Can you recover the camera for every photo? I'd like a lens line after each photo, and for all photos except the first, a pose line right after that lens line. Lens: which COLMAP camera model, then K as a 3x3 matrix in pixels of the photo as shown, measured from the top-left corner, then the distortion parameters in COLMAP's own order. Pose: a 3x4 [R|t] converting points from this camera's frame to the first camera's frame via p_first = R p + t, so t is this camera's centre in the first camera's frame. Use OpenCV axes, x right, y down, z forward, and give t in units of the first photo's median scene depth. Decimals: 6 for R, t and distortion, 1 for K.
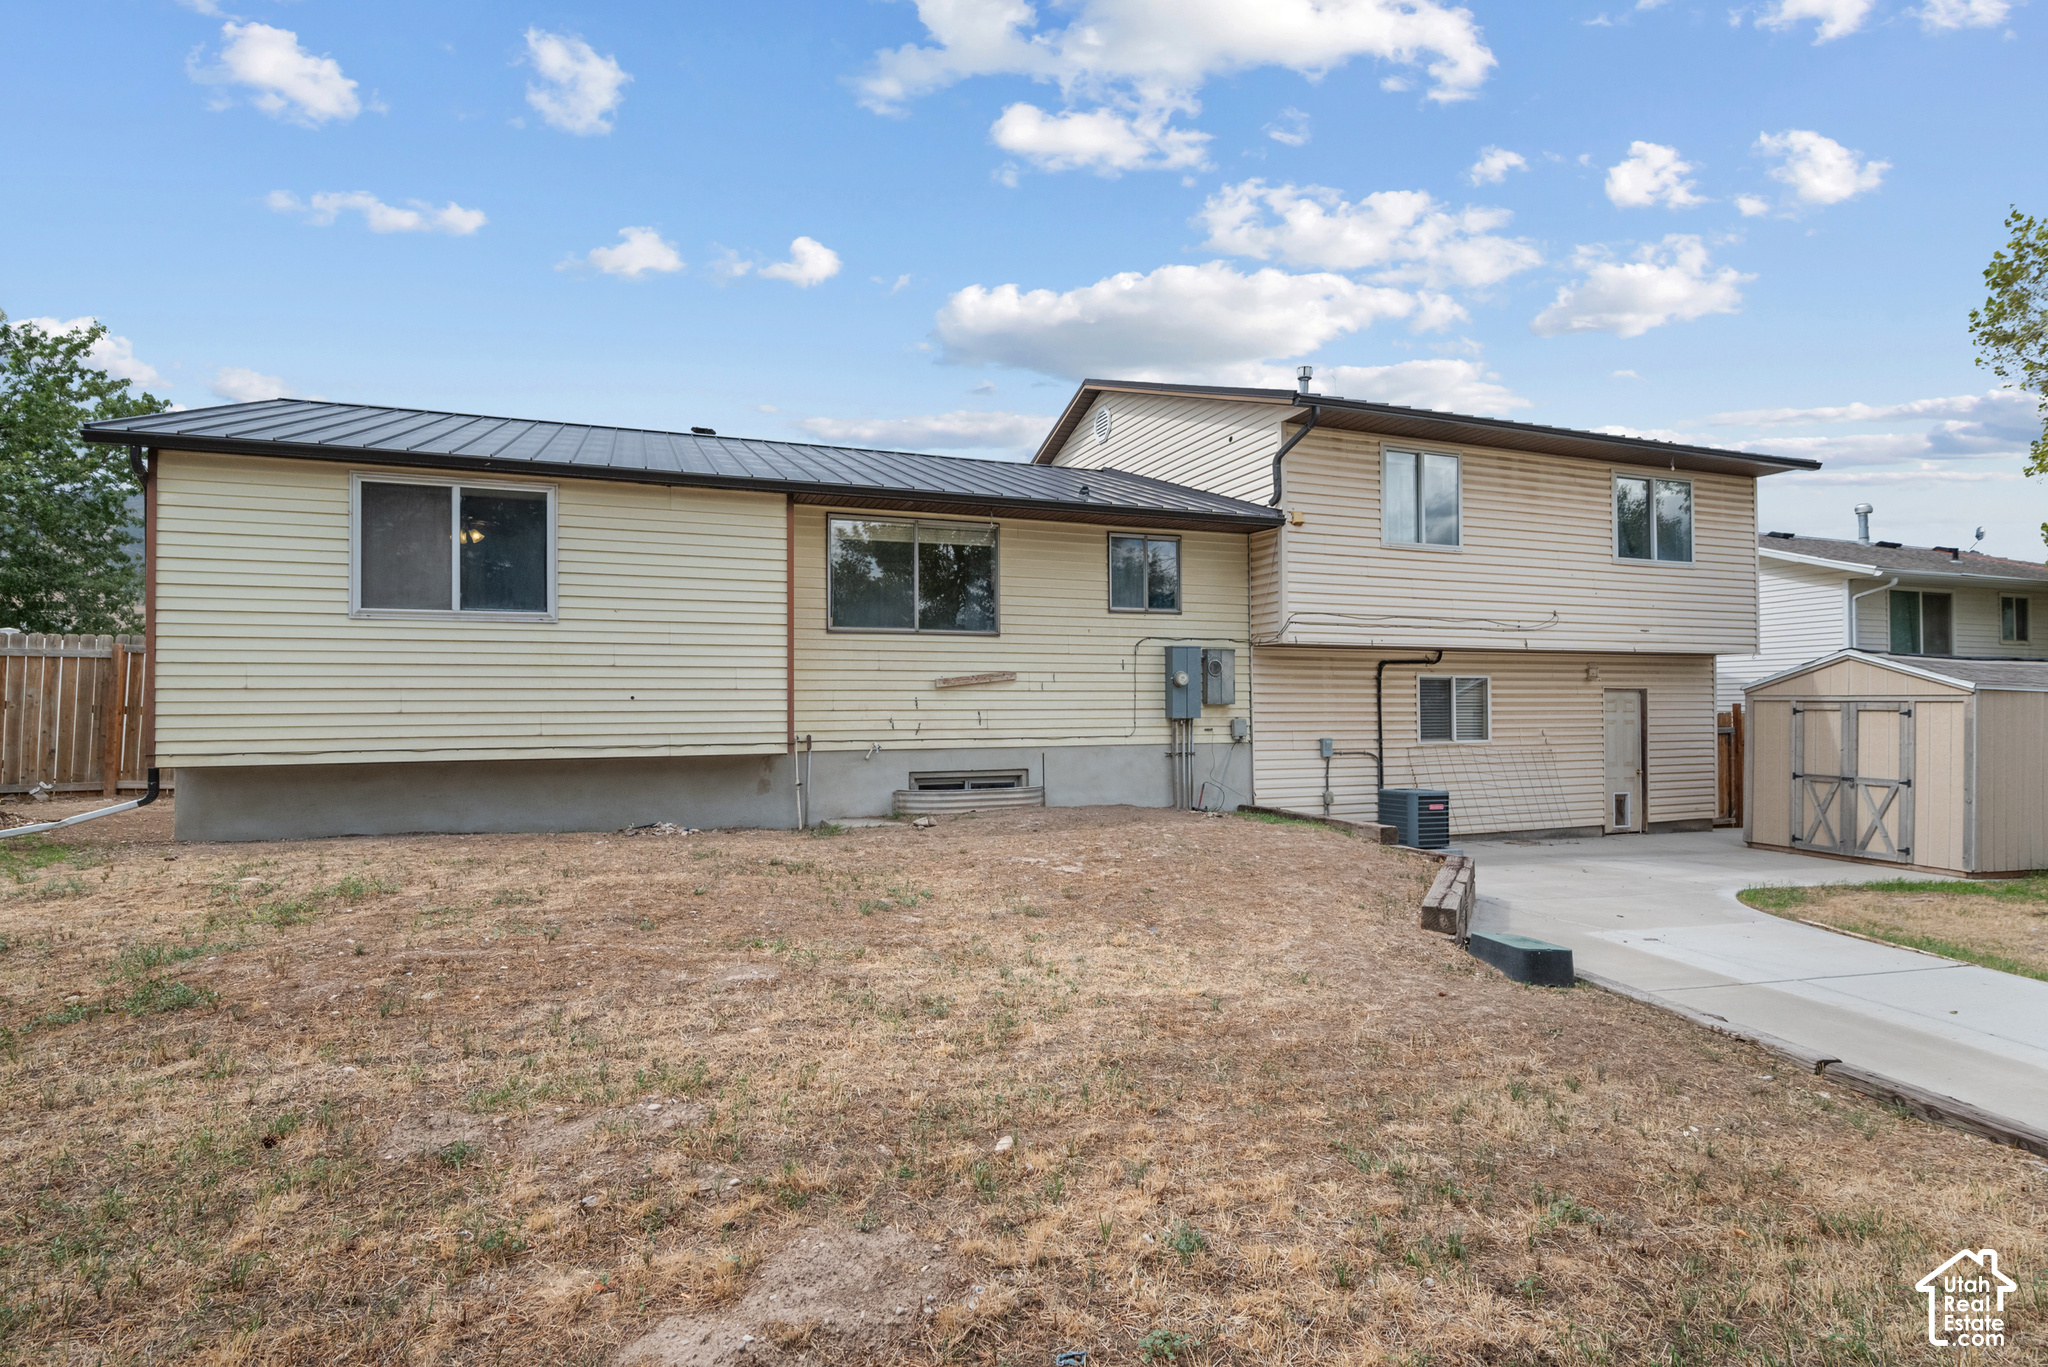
lens RADIAL K [[992.4, 0, 1033.9], [0, 992.4, 694.0], [0, 0, 1]] dist [-0.001262, -0.000613]
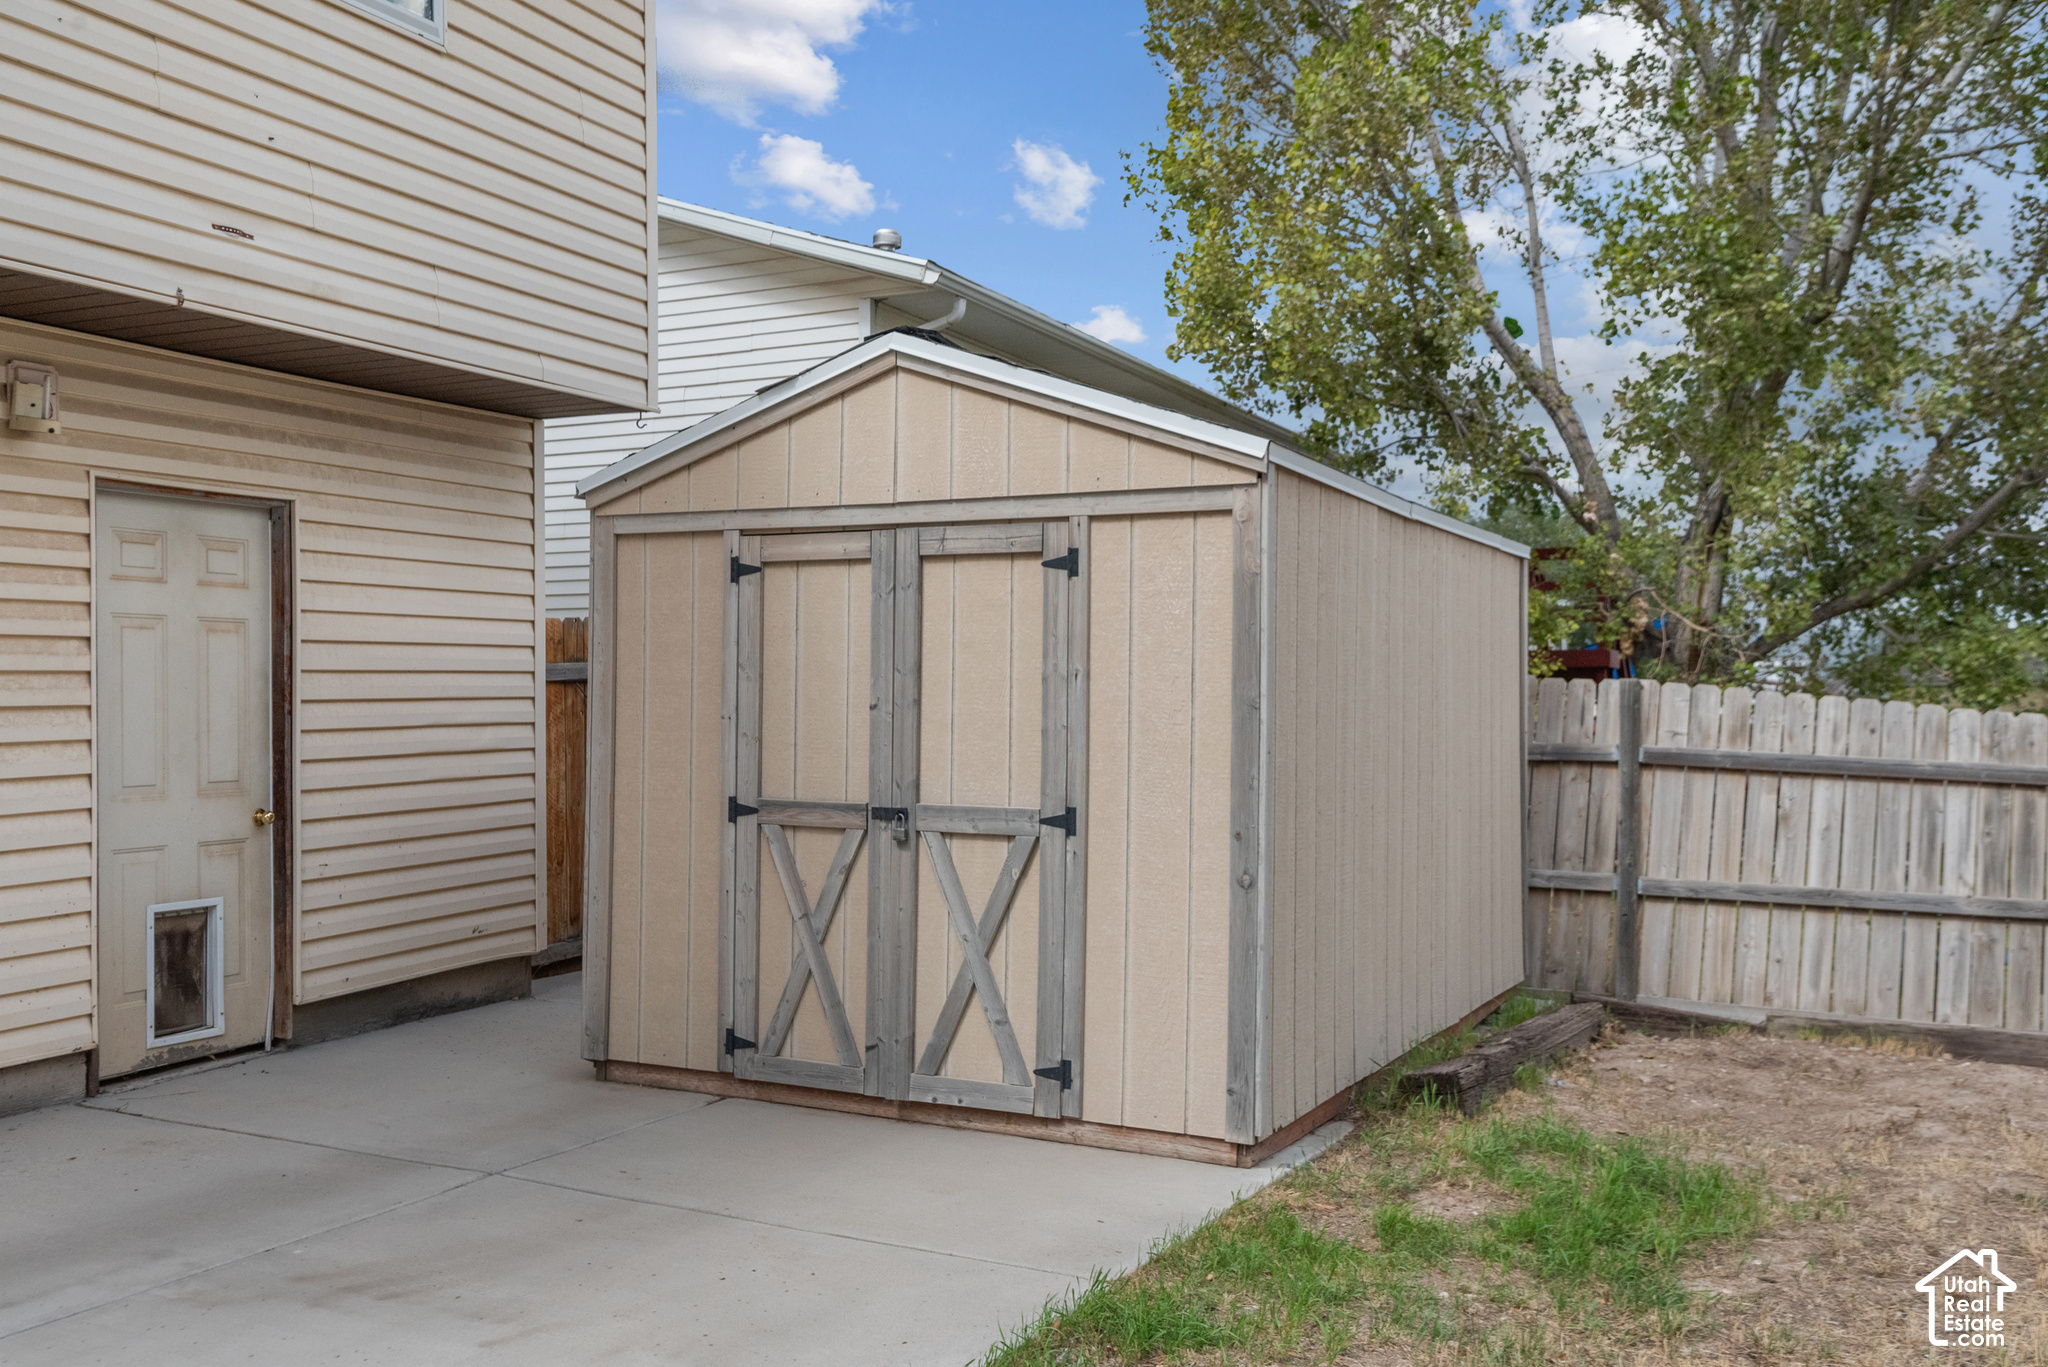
lens RADIAL K [[1753.3, 0, 1022.0], [0, 1753.3, 682.8], [0, 0, 1]] dist [0.002383, 0.000148]
pose [[0.705438, -0.001541, 0.708770, 0.475569], [-0.005135, 0.999960, 0.007284, 0.043618], [-0.708753, -0.008778, 0.705402, 0.597276]]
